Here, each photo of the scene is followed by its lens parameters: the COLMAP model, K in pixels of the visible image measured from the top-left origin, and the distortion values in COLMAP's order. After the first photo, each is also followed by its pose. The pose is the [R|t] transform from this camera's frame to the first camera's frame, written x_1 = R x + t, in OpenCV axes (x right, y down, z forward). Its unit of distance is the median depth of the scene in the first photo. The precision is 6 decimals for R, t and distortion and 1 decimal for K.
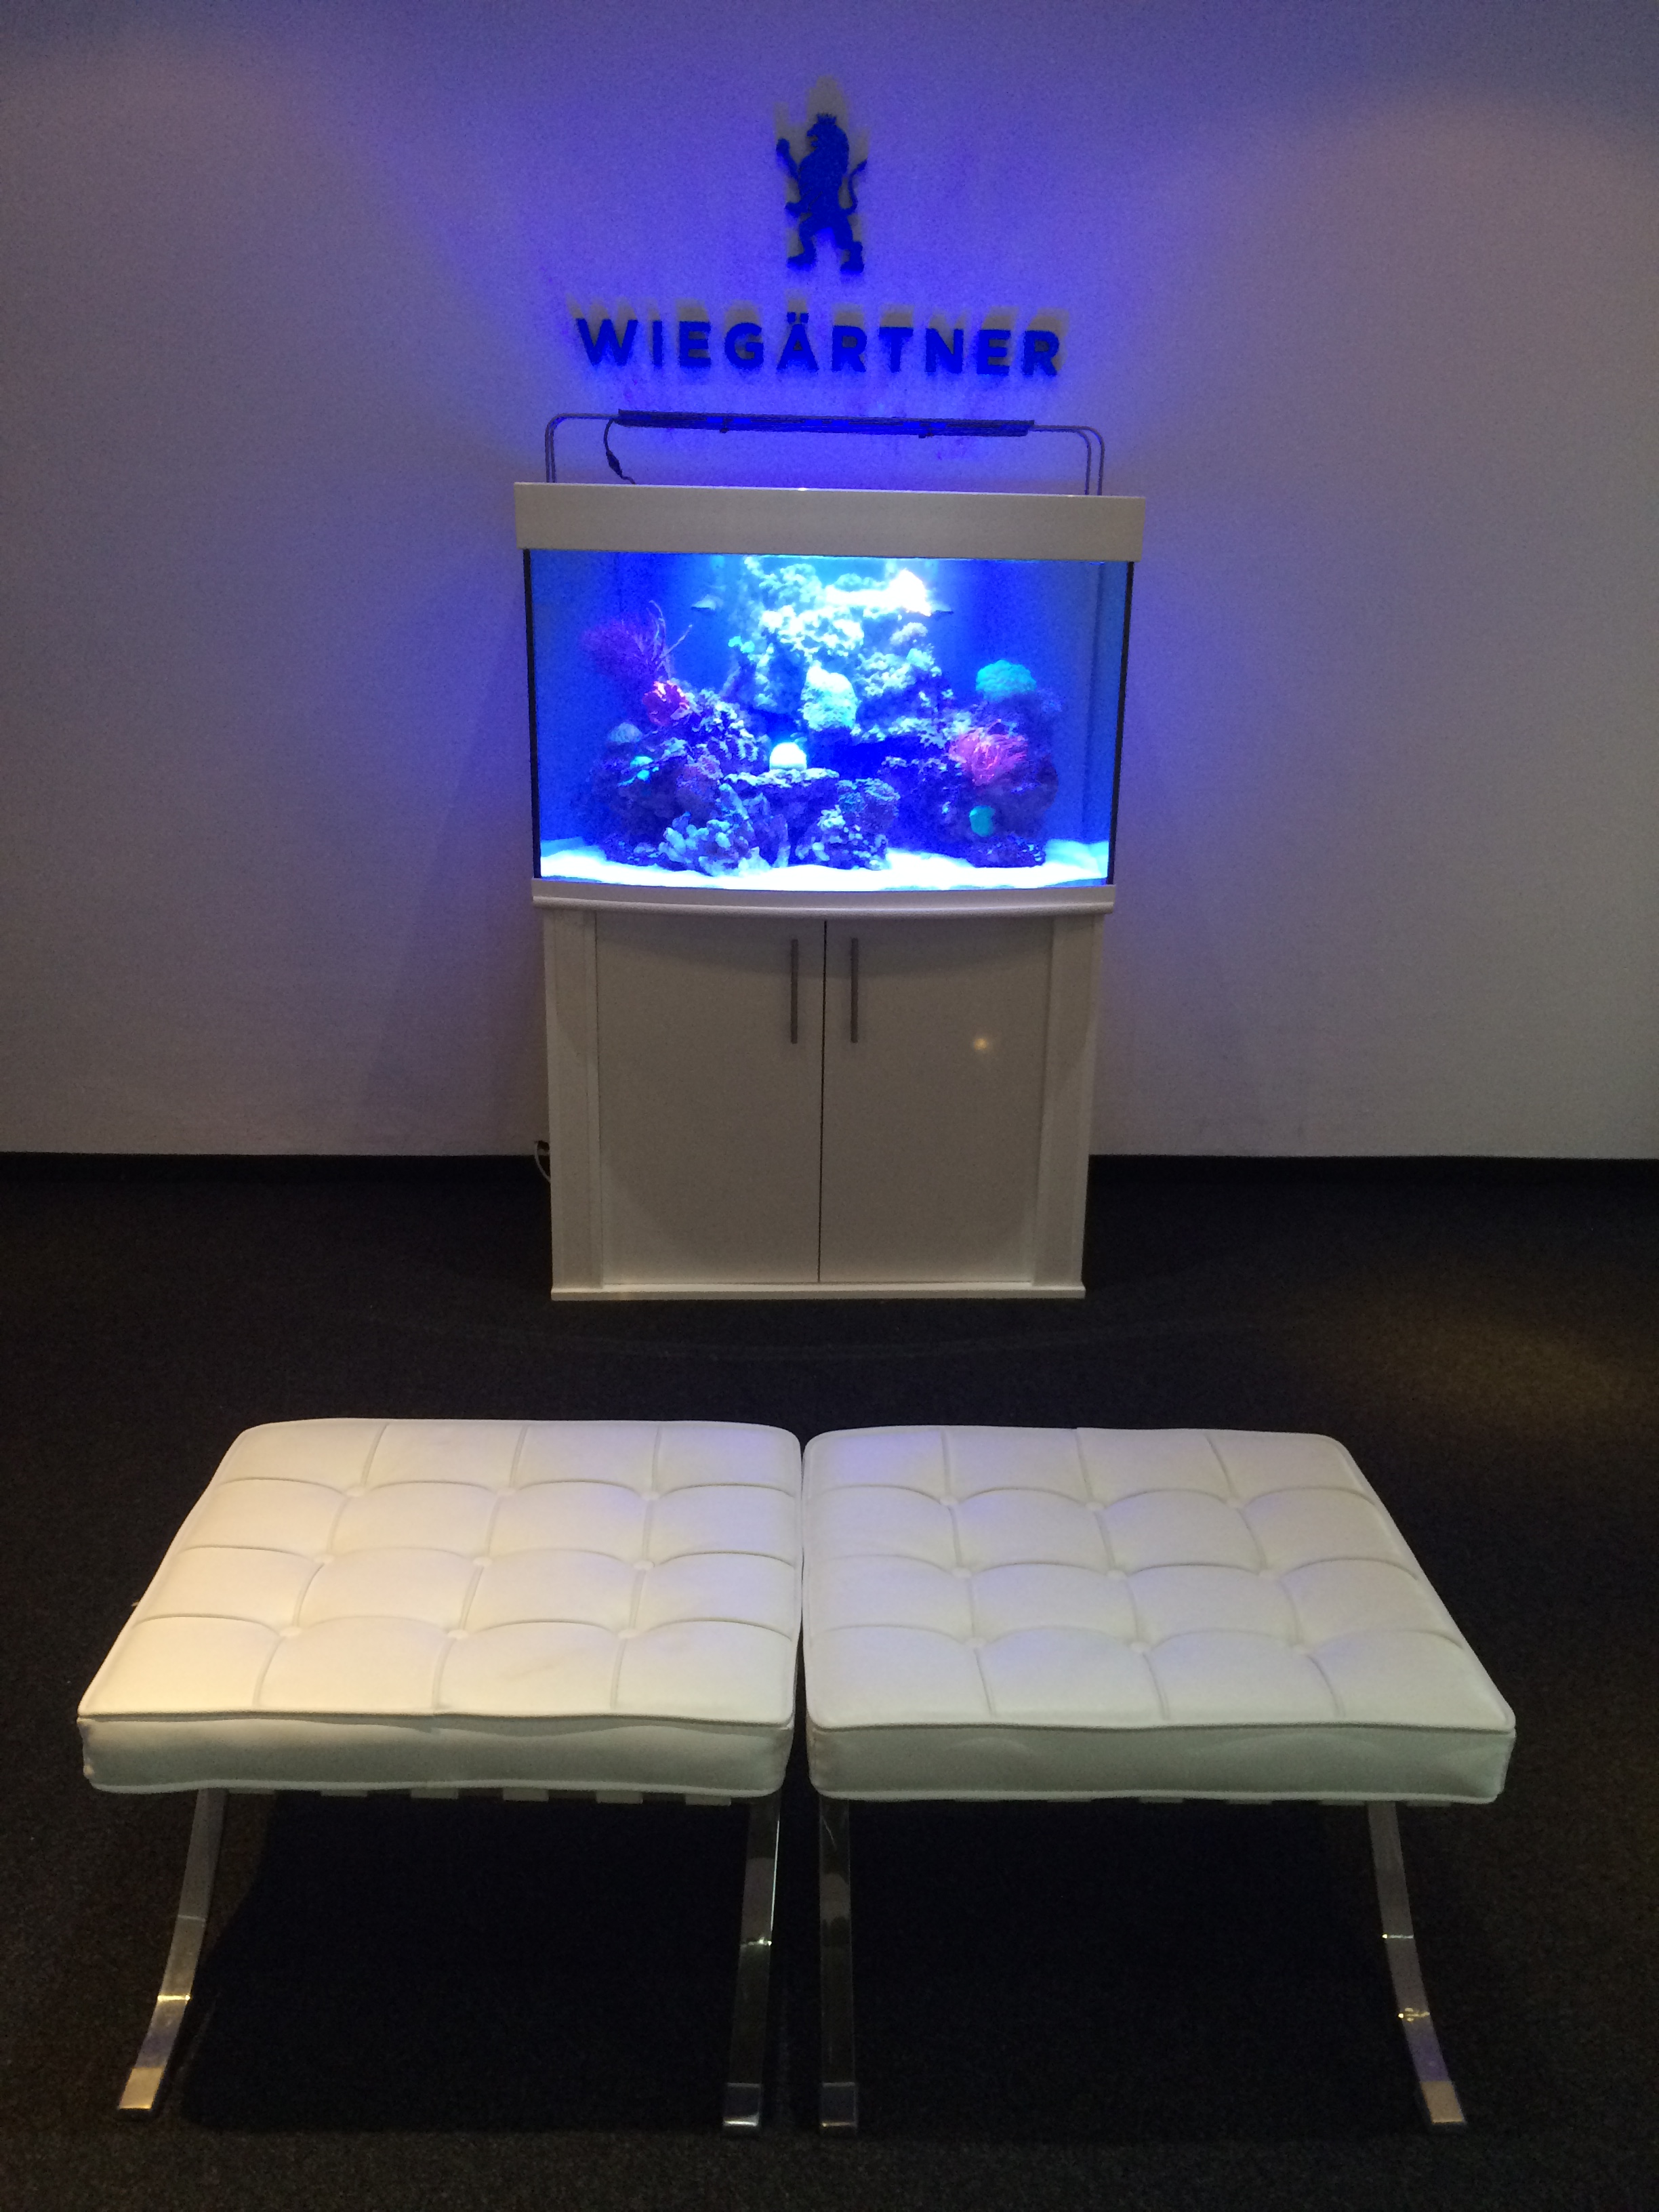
lens RADIAL K [[1898.4, 0, 829.5], [0, 1898.4, 1106.0], [0, 0, 1]] dist [0.011635, 0.011155]
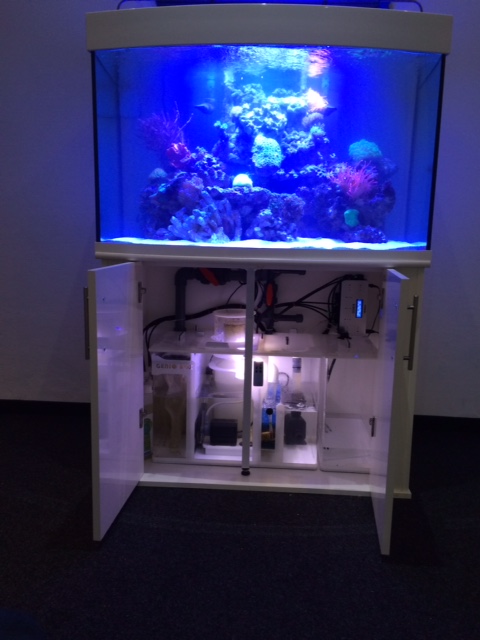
lens RADIAL K [[561.3, 0, 250.4], [0, 561.3, 319.2], [0, 0, 1]] dist [0.048183, -0.007807]
pose [[0.995863, 0.022272, -0.088093, 0.035084], [-0.034387, 0.989765, -0.138498, 0.018735], [0.084107, 0.140955, 0.986437, 0.490273]]
